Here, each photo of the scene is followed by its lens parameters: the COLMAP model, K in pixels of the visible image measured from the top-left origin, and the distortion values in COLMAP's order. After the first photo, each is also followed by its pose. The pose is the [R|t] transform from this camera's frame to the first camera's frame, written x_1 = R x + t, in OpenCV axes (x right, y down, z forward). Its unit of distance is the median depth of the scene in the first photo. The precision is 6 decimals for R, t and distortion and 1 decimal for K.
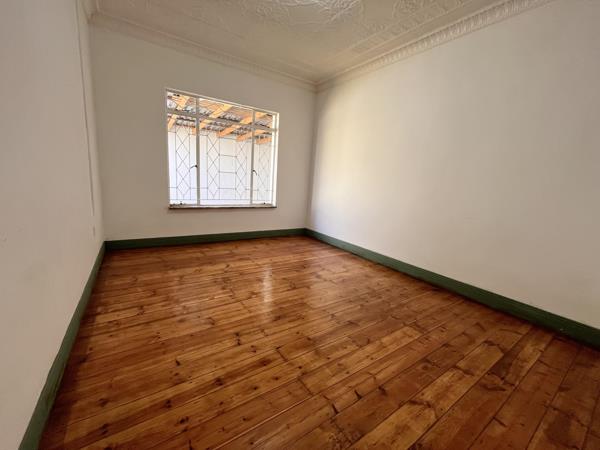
lens RADIAL K [[242.1, 0, 302.6], [0, 242.1, 224.1], [0, 0, 1]] dist [0.002226, -0.000731]
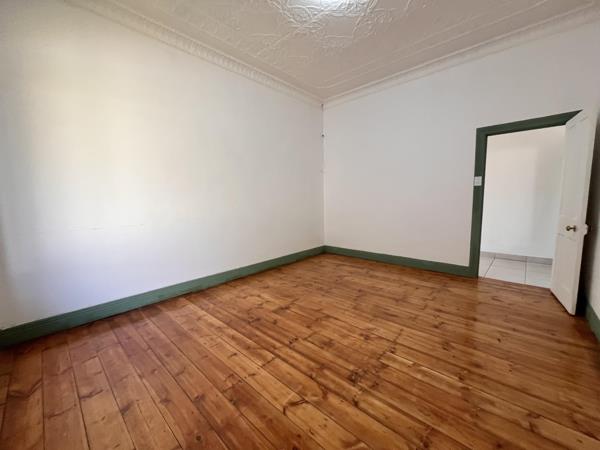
lens RADIAL K [[242.1, 0, 299.8], [0, 242.1, 223.2], [0, 0, 1]] dist [0.002226, -0.000731]
pose [[-0.227972, -0.166565, 0.959315, -0.801266], [0.178357, 0.961444, 0.209320, -0.260738], [-0.957192, 0.218820, -0.189474, 1.214554]]
